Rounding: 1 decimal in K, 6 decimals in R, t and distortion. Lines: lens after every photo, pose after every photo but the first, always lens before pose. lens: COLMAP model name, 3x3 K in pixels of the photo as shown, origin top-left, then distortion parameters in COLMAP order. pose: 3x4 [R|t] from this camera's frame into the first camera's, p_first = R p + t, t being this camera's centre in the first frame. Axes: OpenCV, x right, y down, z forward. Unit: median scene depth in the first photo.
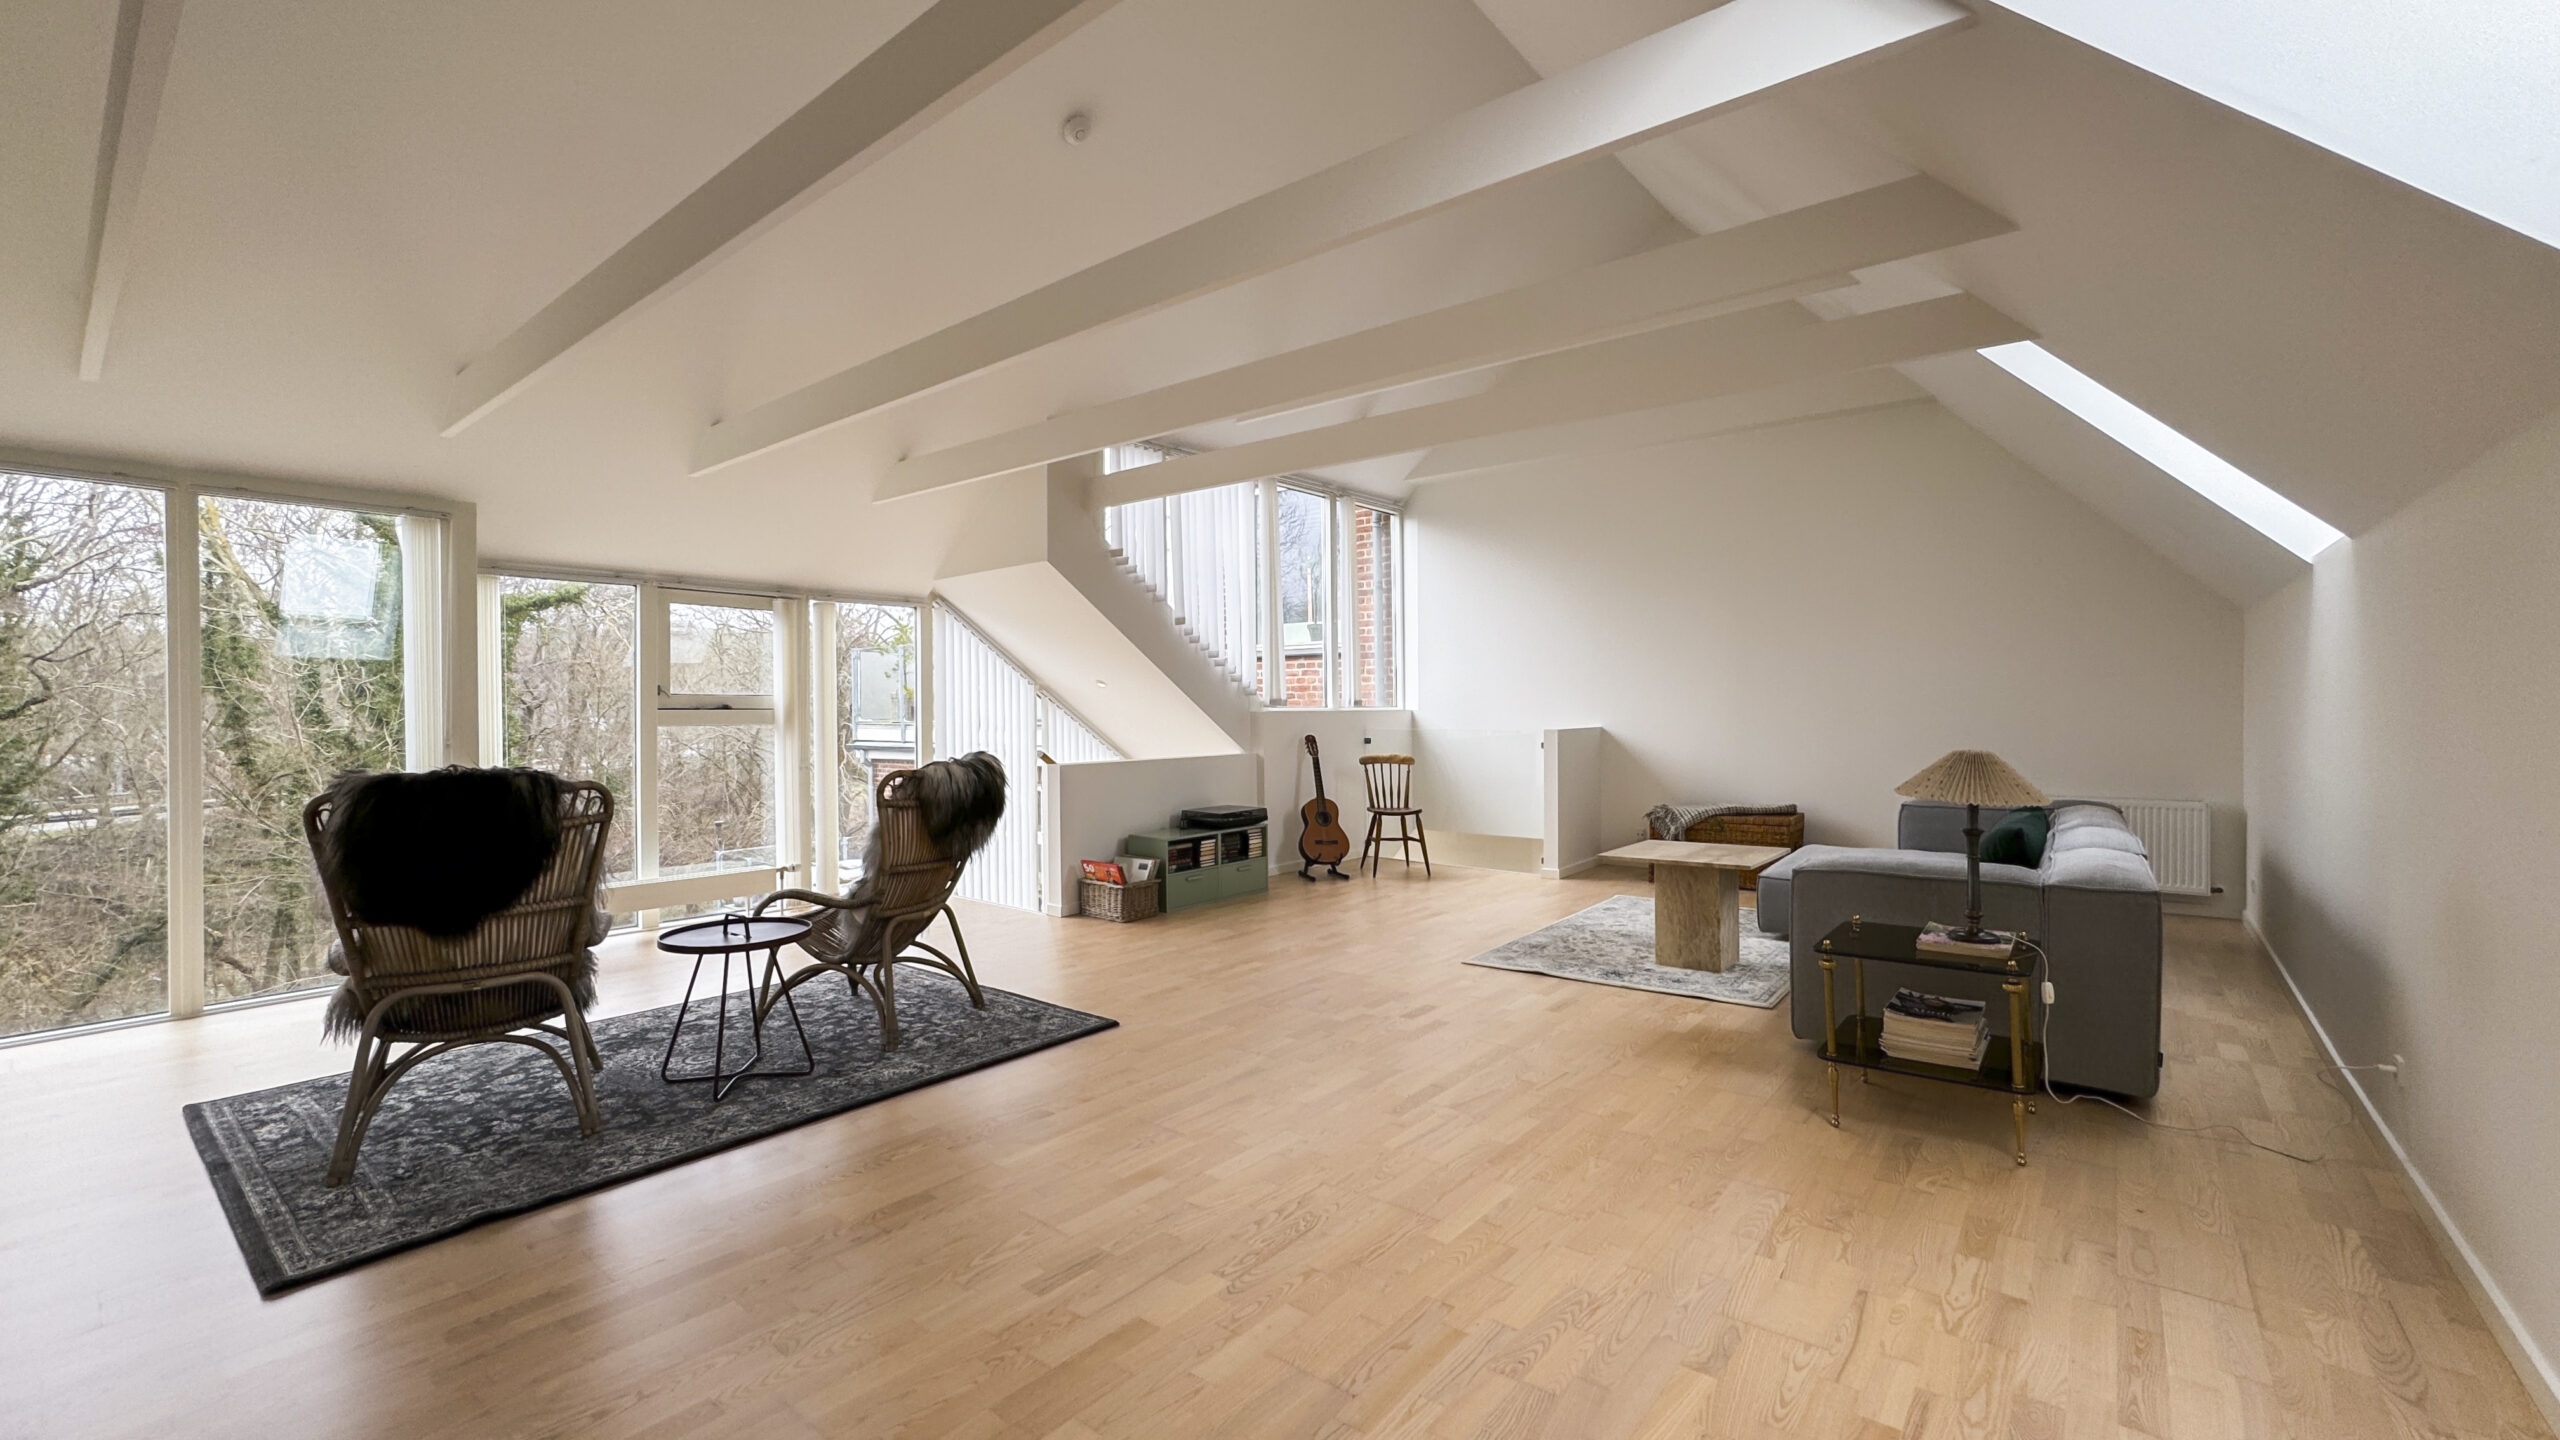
lens RADIAL K [[1093.0, 0, 1280.0], [0, 1093.0, 720.0], [0, 0, 1]] dist [-0.038113, 0.000194]
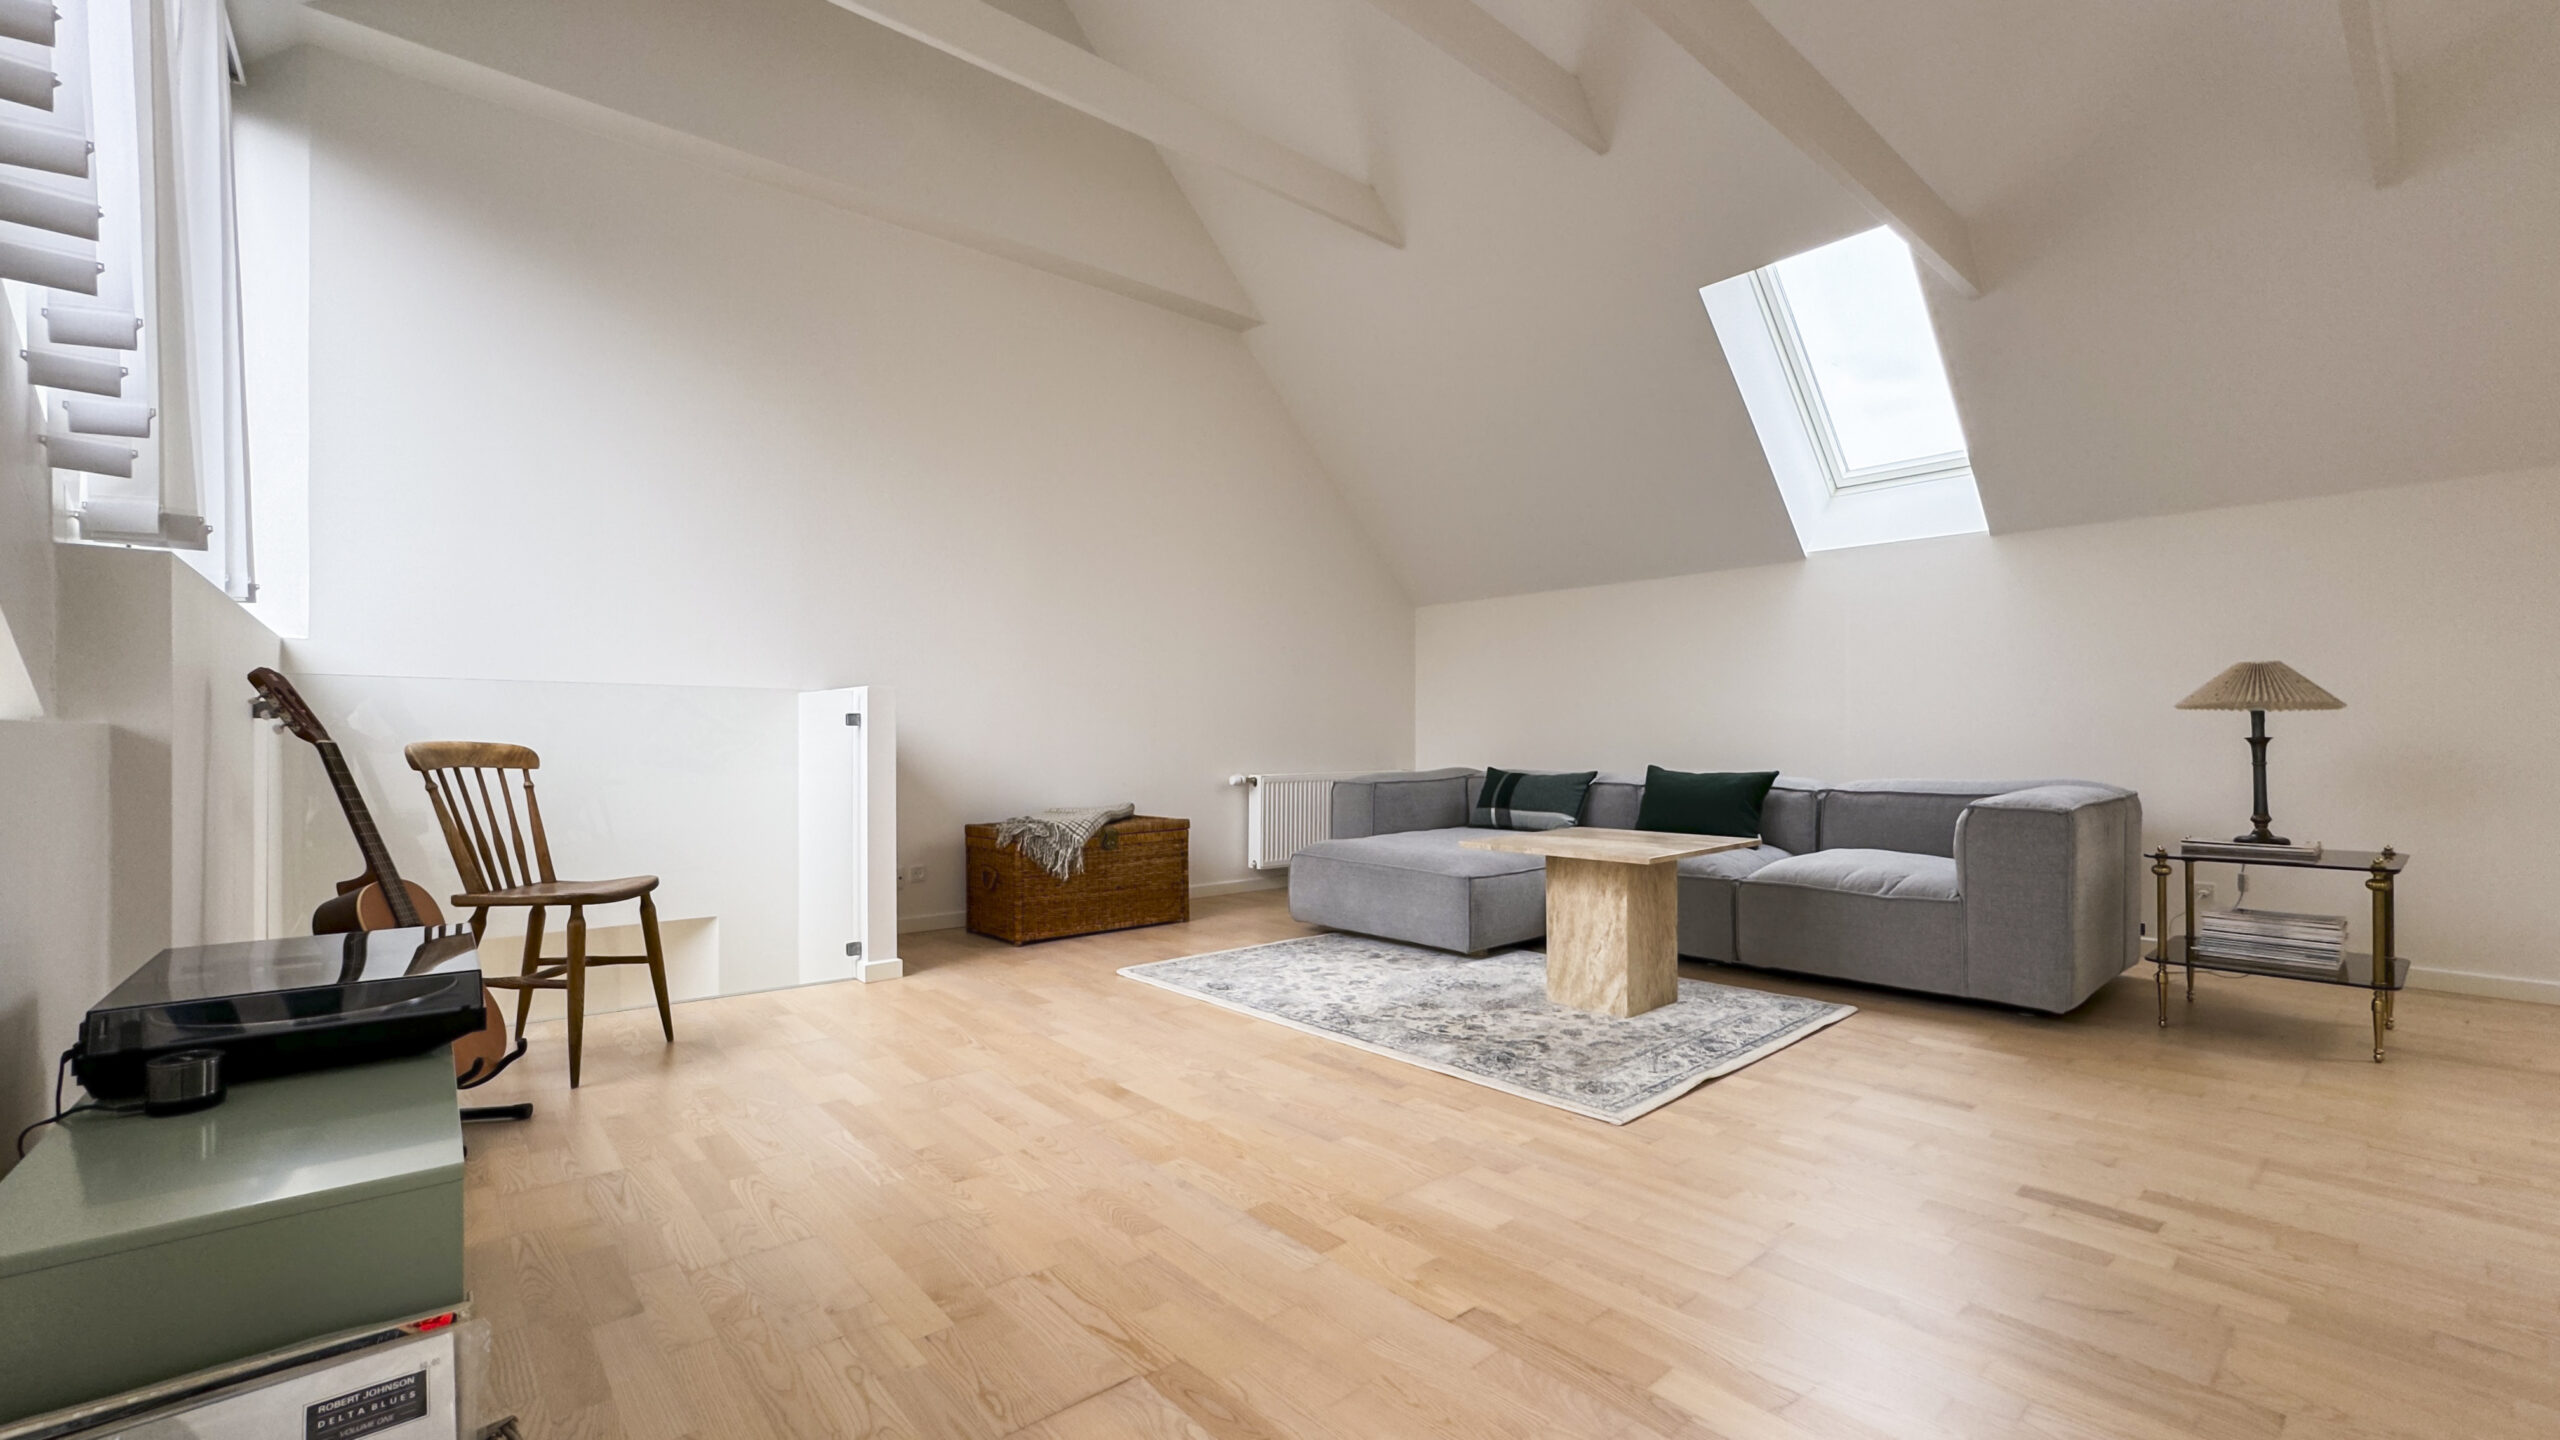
lens RADIAL K [[1040.7, 0, 1267.5], [0, 1040.7, 749.1], [0, 0, 1]] dist [-0.013731, 0.000491]
pose [[0.158120, 0.005887, 0.987402, -0.380345], [0.012350, 0.999892, -0.007939, 0.079218], [-0.987343, 0.013450, 0.158030, 1.372455]]
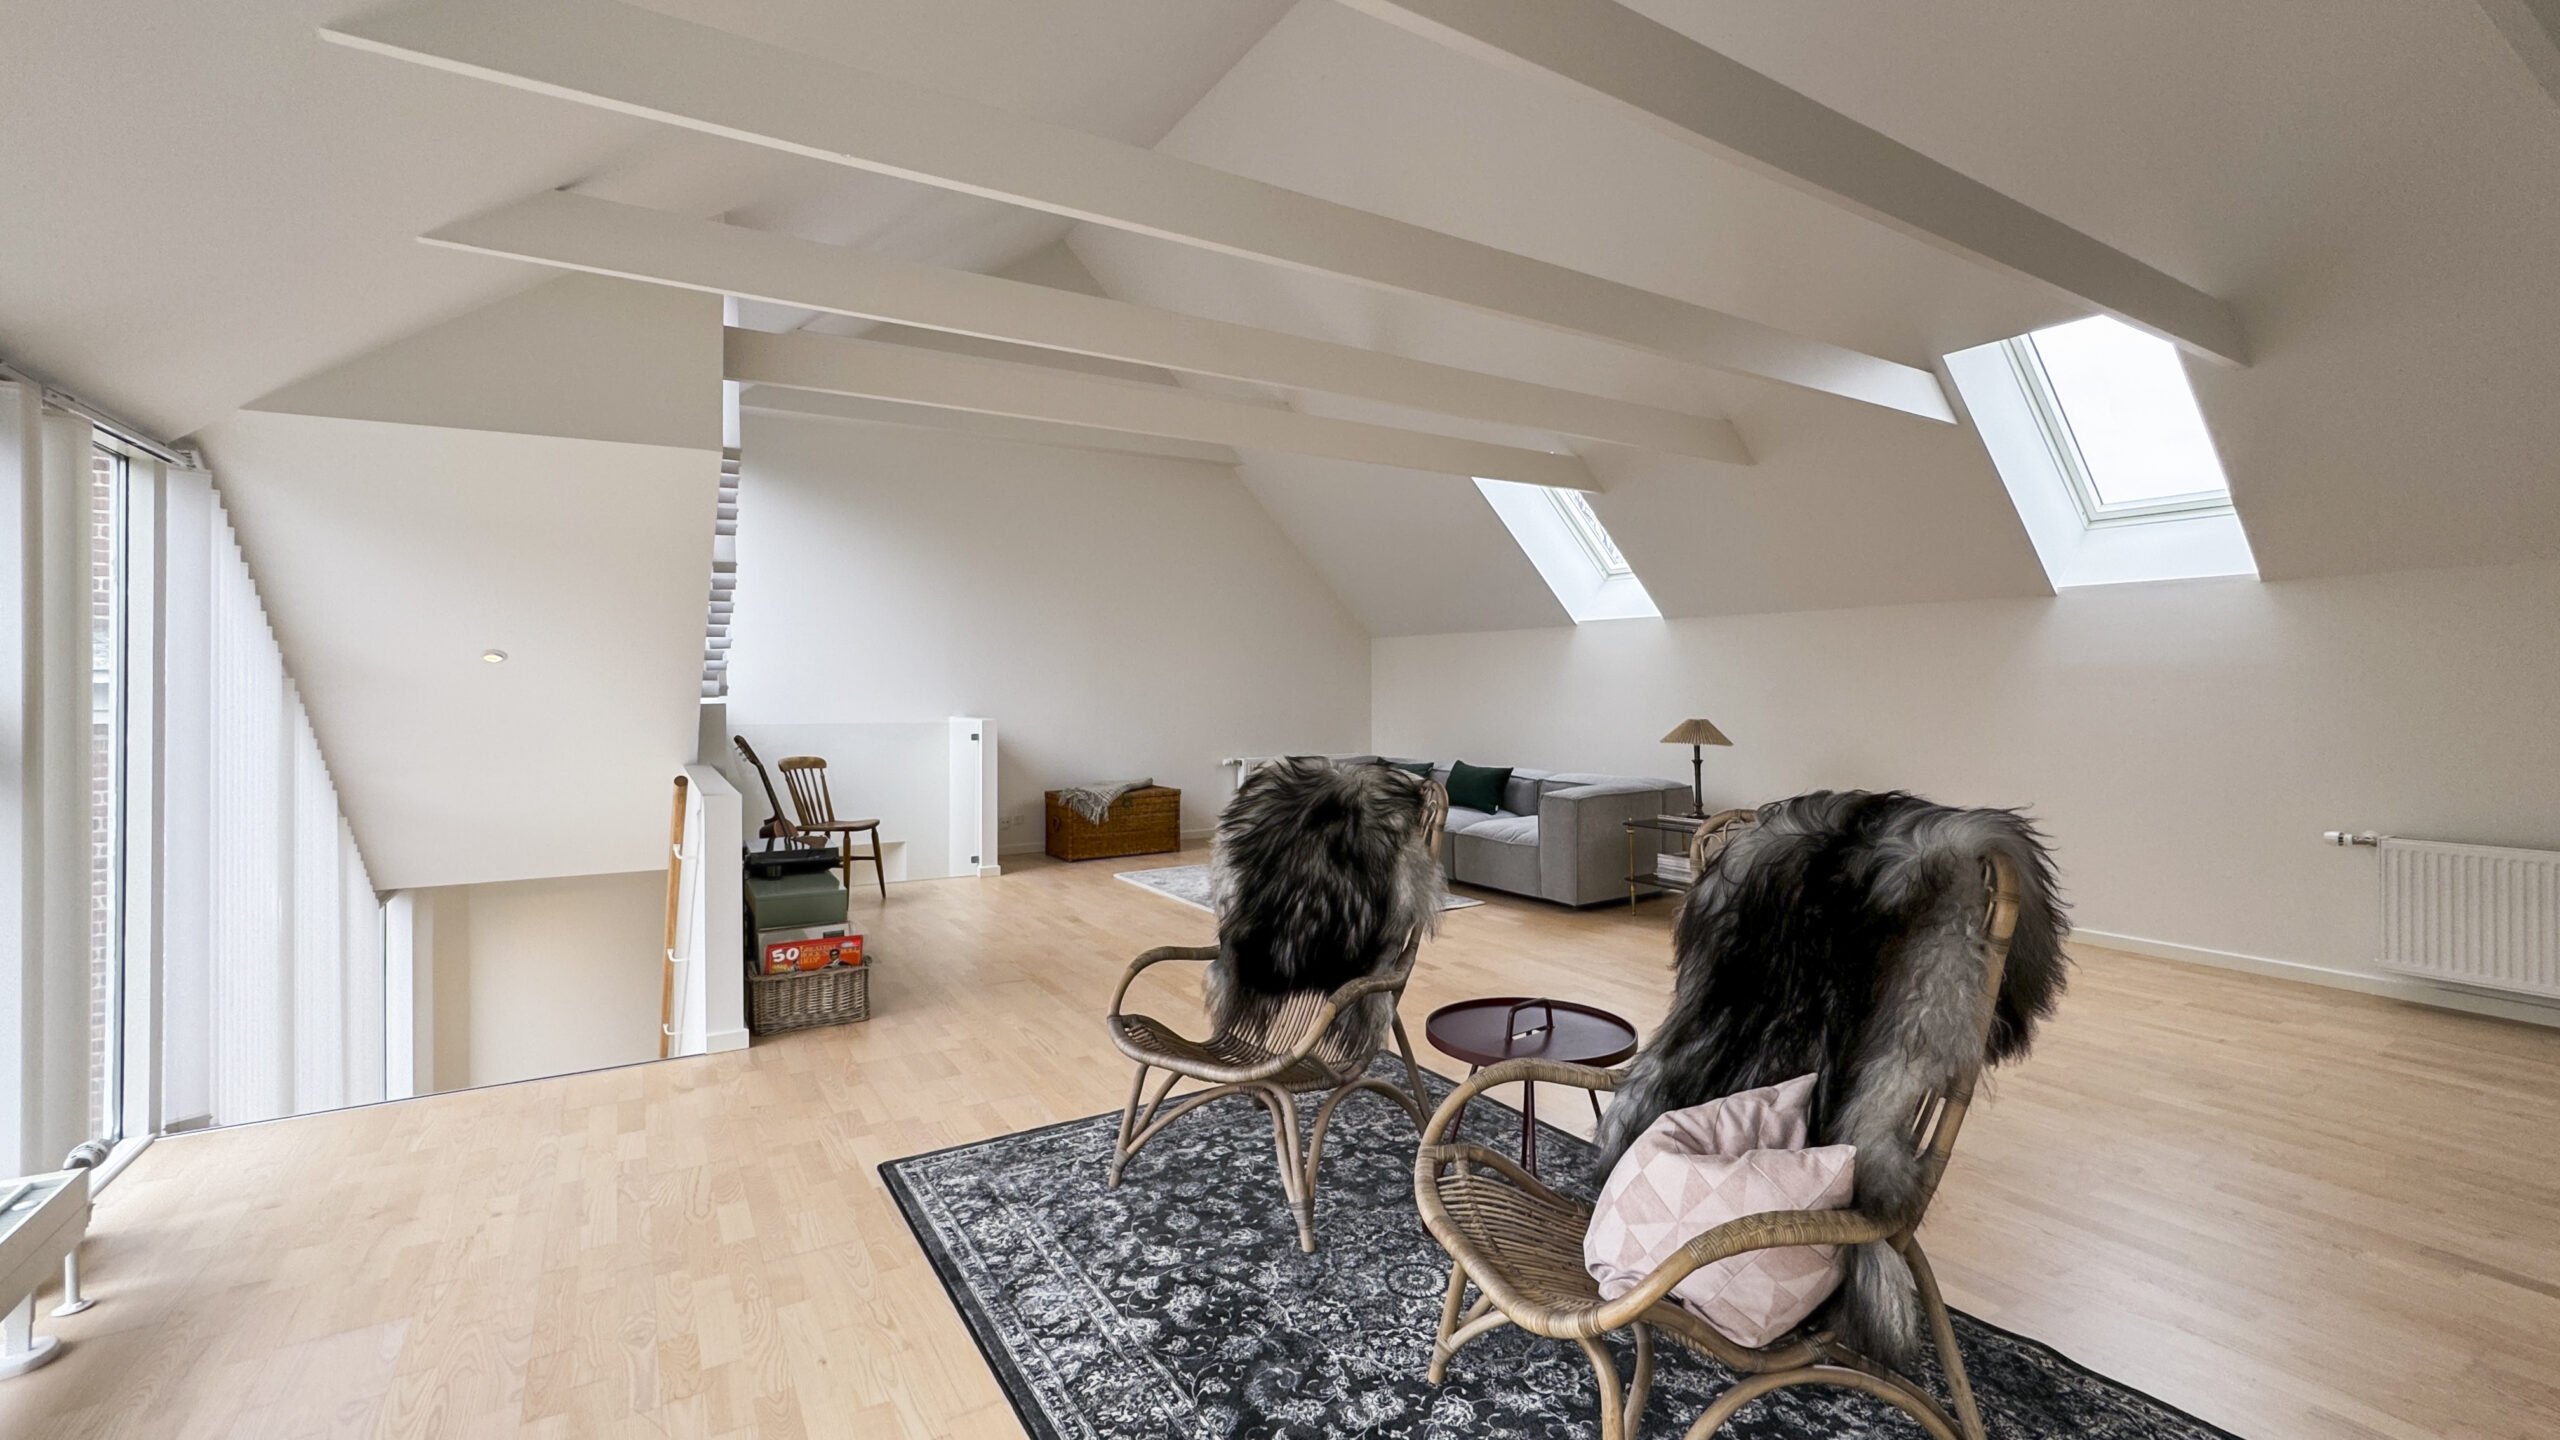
lens RADIAL K [[1086.5, 0, 1311.2], [0, 1086.5, 690.7], [0, 0, 1]] dist [0.000217, 0.000023]
pose [[0.285877, 0.009066, 0.958223, -1.081913], [0.008045, 0.999897, -0.011861, -0.007440], [-0.958232, 0.011100, 0.285775, 0.842034]]
